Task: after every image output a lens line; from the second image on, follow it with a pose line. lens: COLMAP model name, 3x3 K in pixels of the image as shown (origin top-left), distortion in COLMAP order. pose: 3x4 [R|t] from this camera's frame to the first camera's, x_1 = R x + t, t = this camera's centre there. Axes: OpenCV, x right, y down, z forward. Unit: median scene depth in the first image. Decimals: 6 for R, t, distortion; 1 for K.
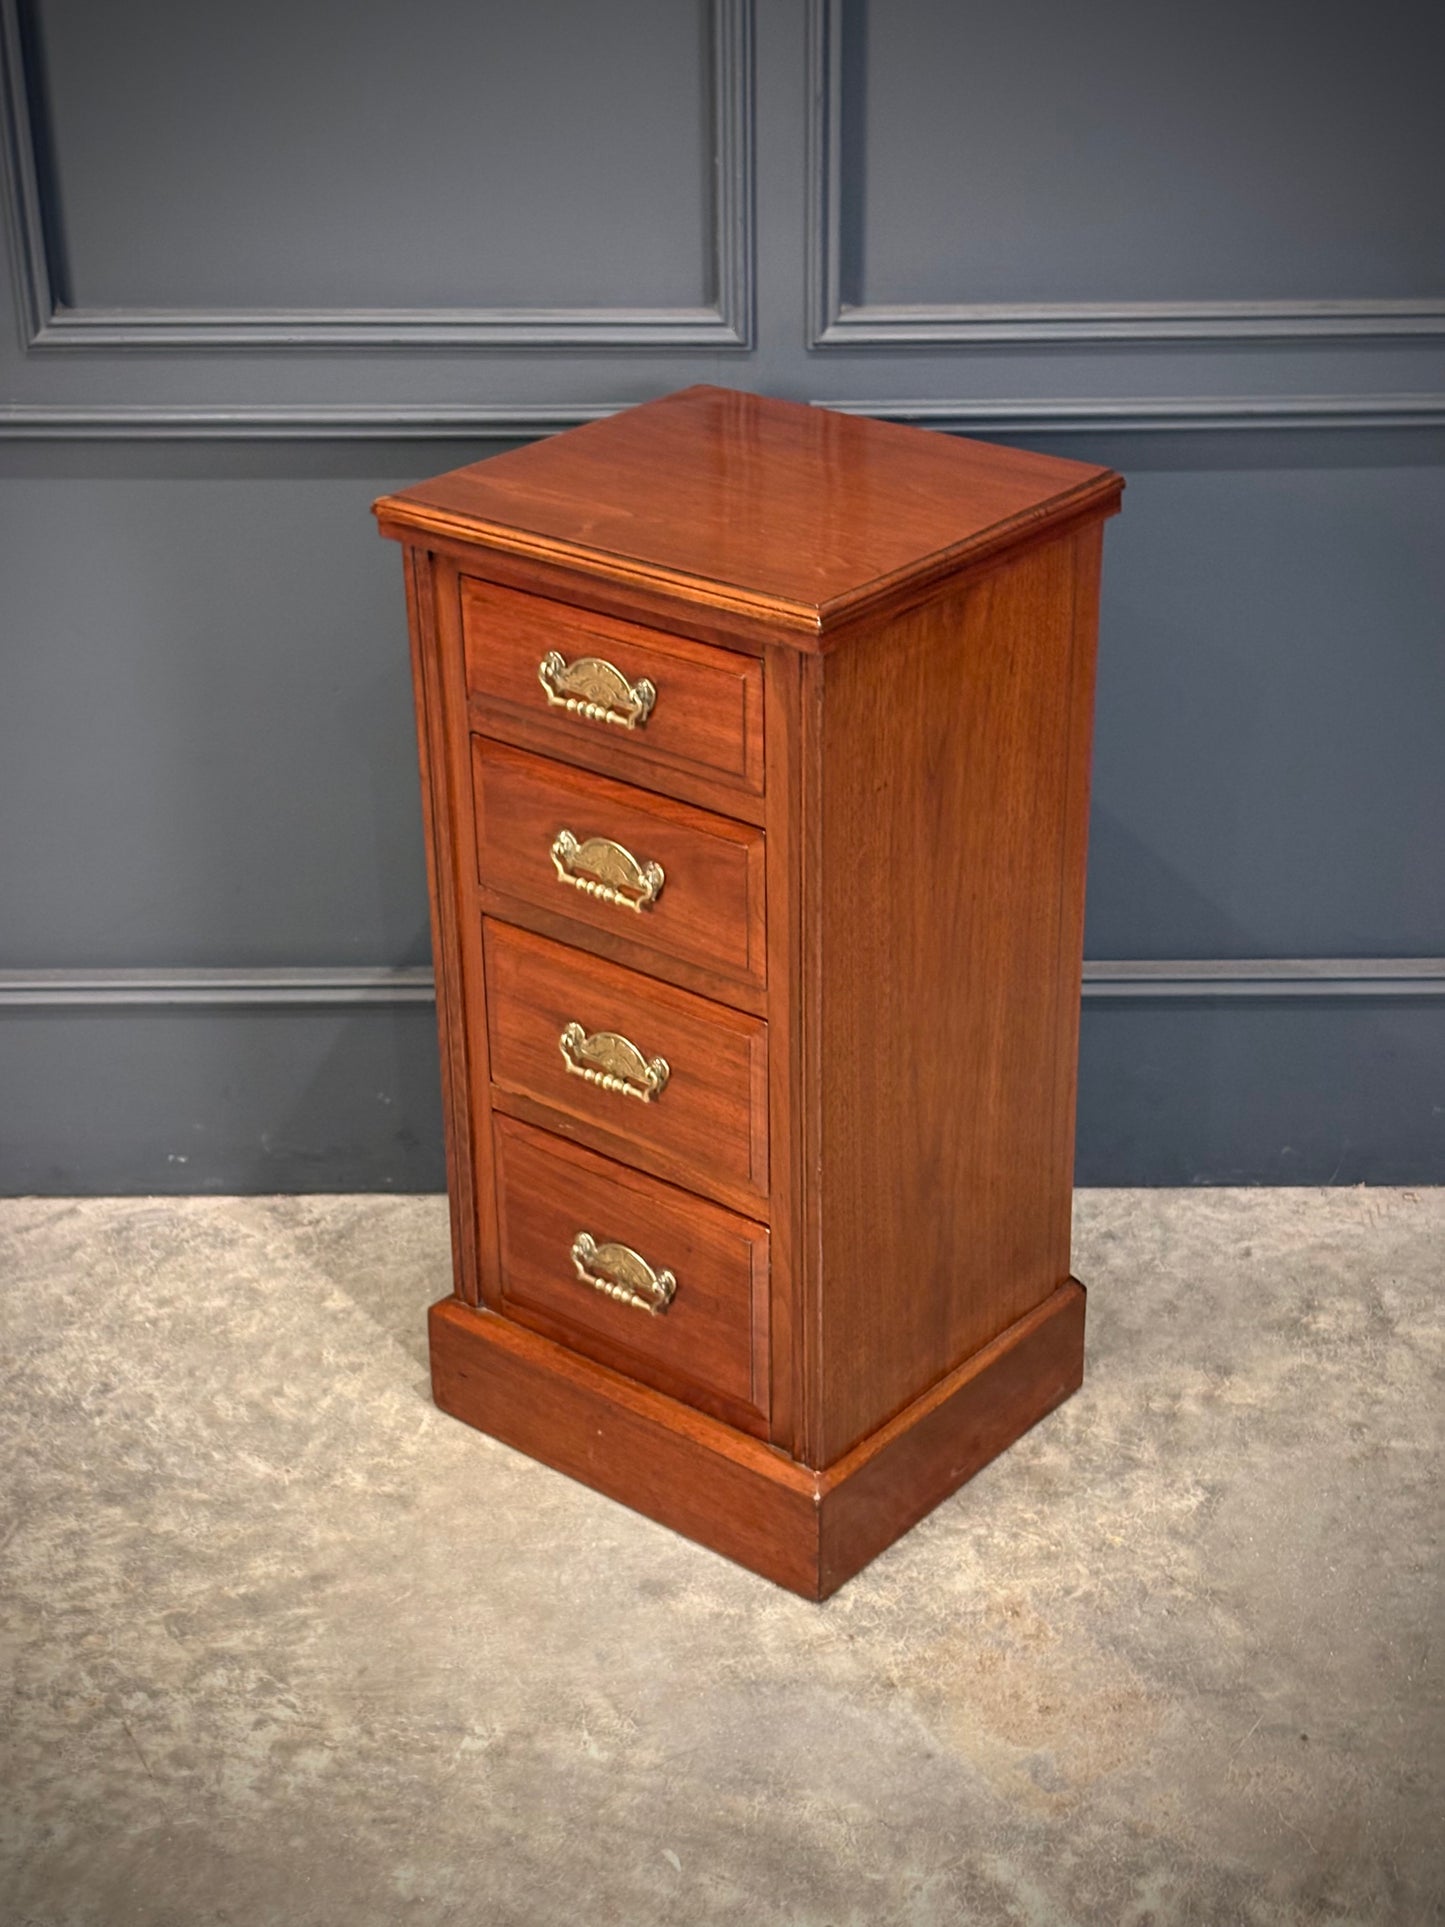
lens RADIAL K [[2952.3, 0, 729.3], [0, 2952.3, 983.6], [0, 0, 1]] dist [0.205357, -0.850851]
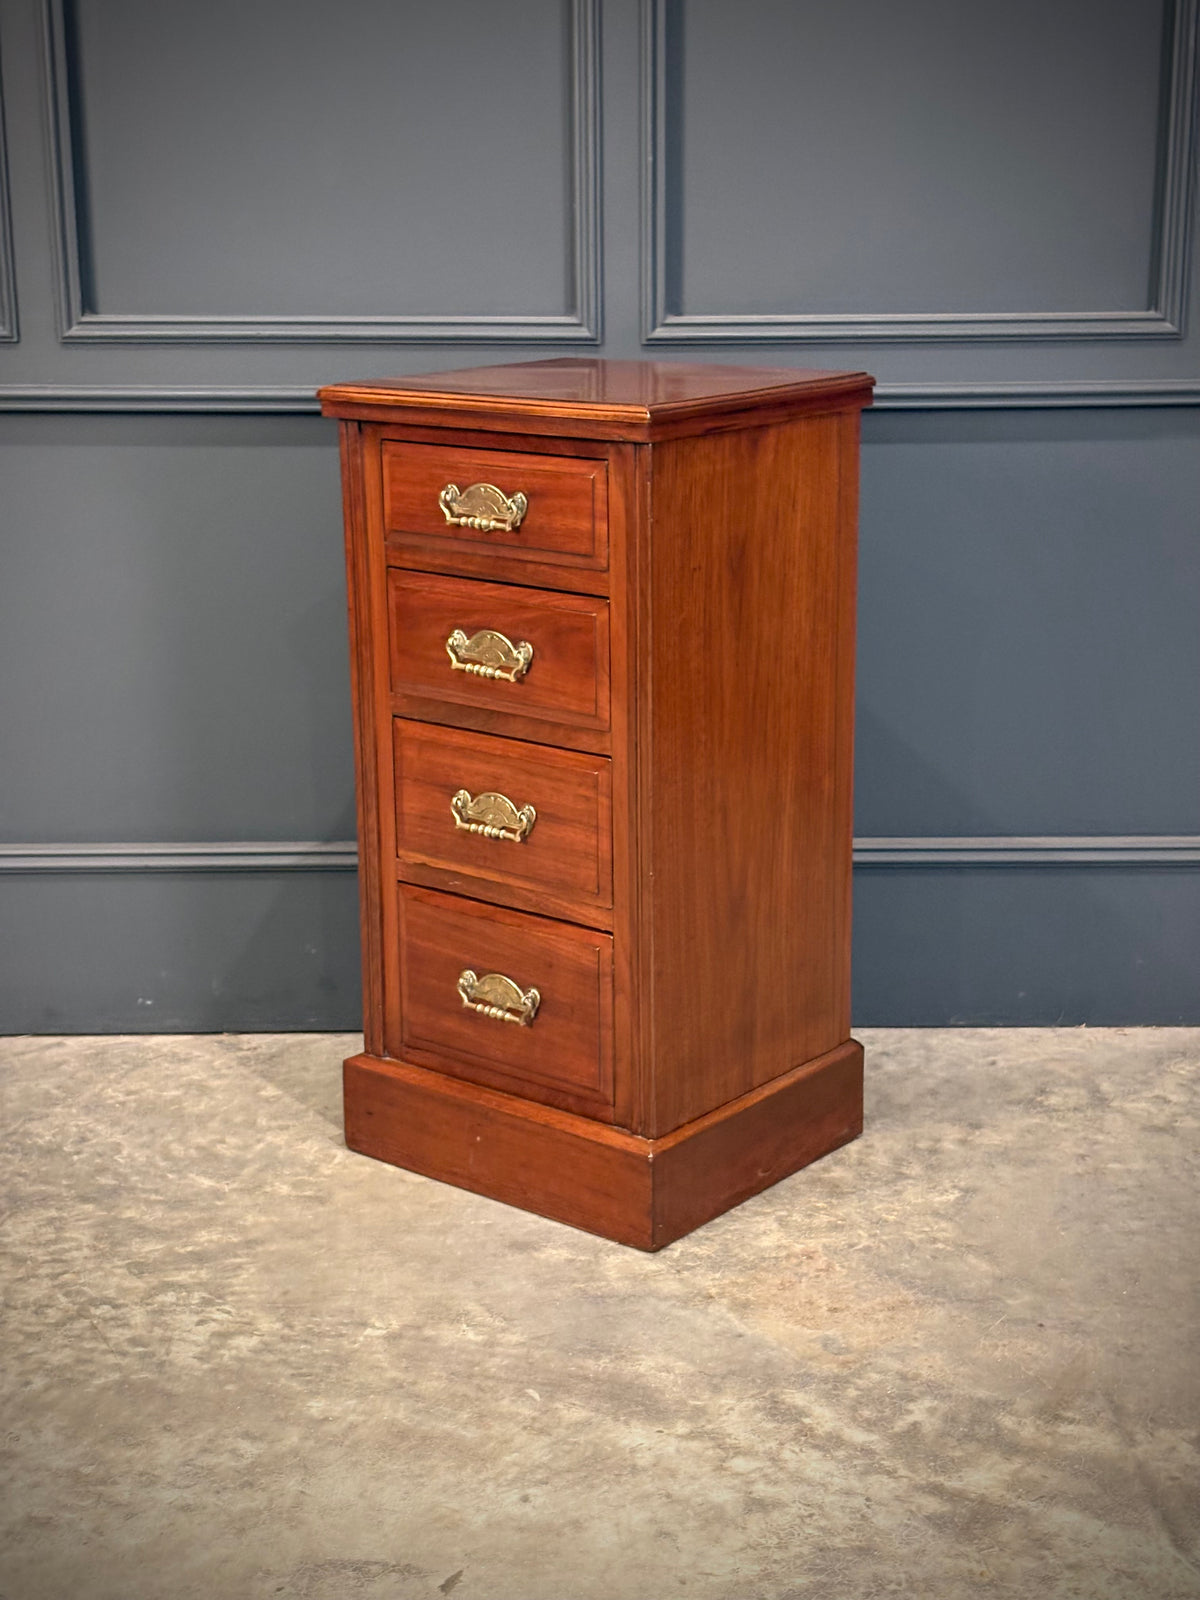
lens RADIAL K [[2436.1, 0, 620.5], [0, 2436.1, 803.6], [0, 0, 1]] dist [0.197494, -0.798892]
pose [[0.999925, 0.001930, 0.012102, 0.003888], [0.000690, 0.977089, -0.212829, 0.246566], [-0.012236, 0.212822, 0.977014, -0.045743]]
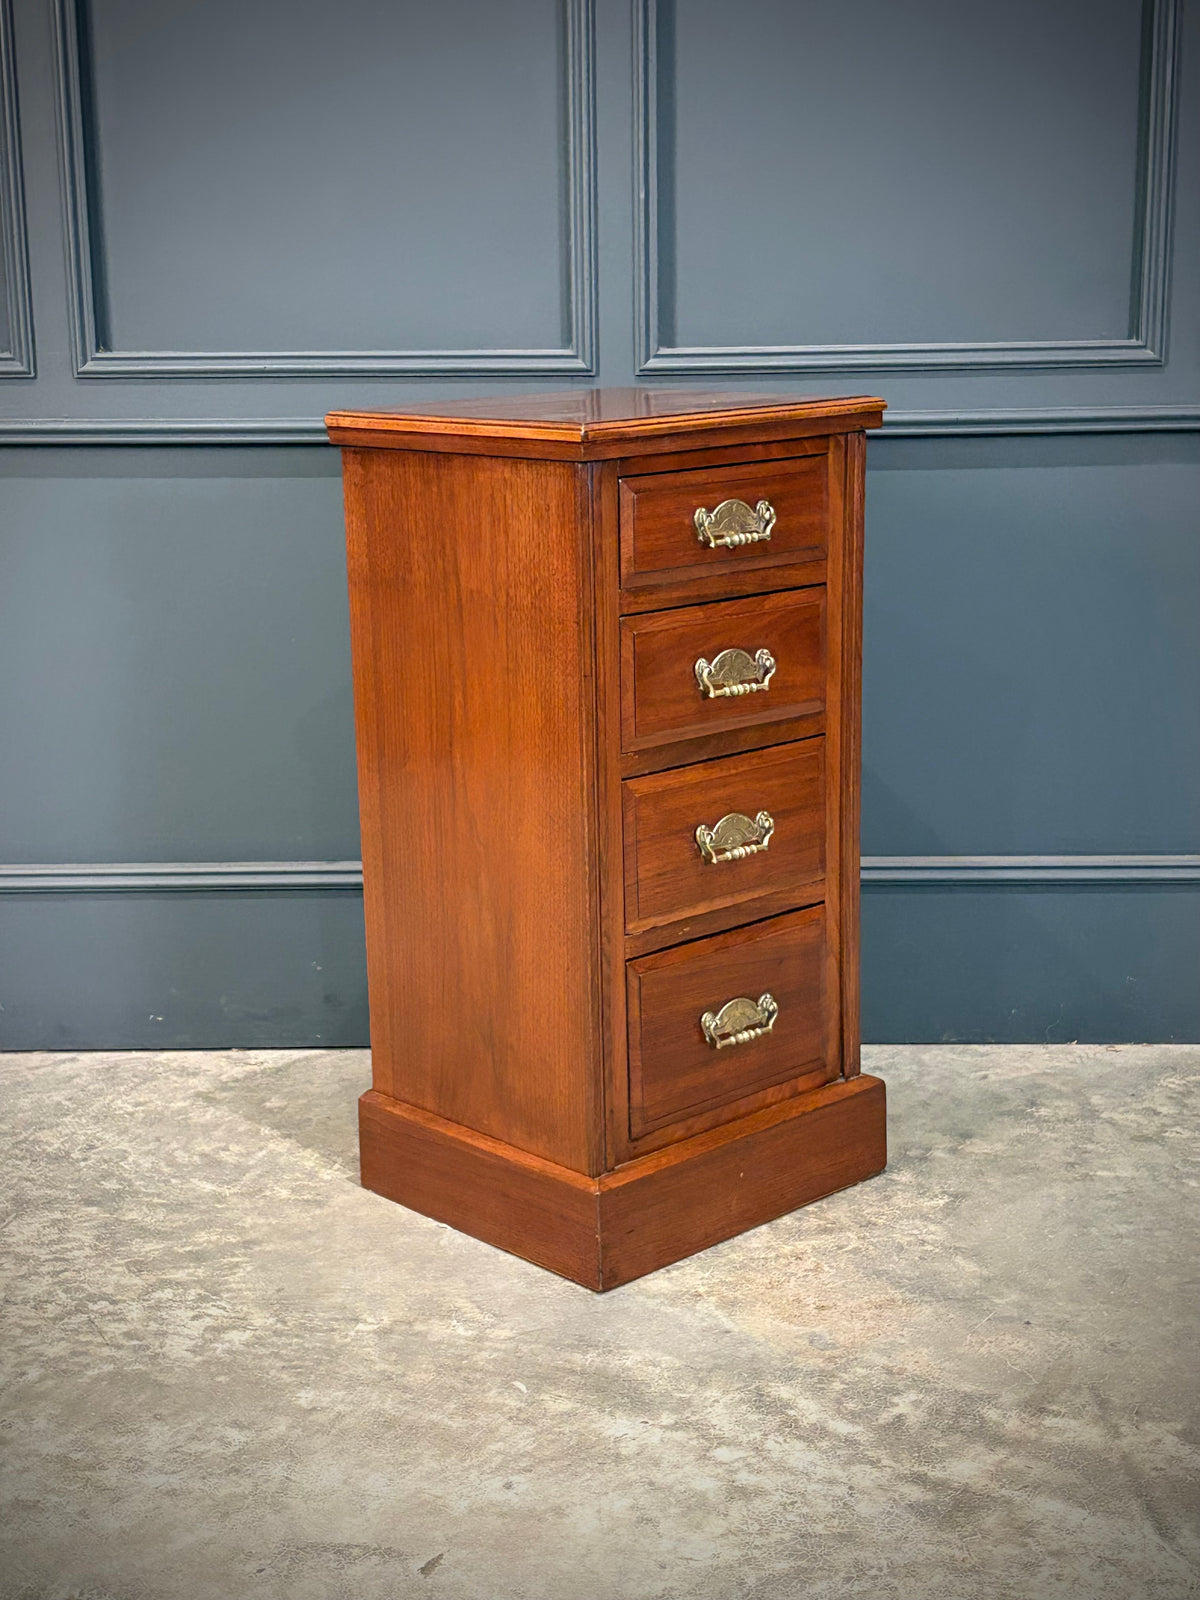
lens RADIAL K [[2318.4, 0, 583.0], [0, 2318.4, 796.5], [0, 0, 1]] dist [0.191164, -0.754478]
pose [[0.999870, -0.000440, -0.016091, 0.020998], [-0.003589, 0.968378, -0.249461, 0.271644], [0.015692, 0.249486, 0.968251, -0.008586]]
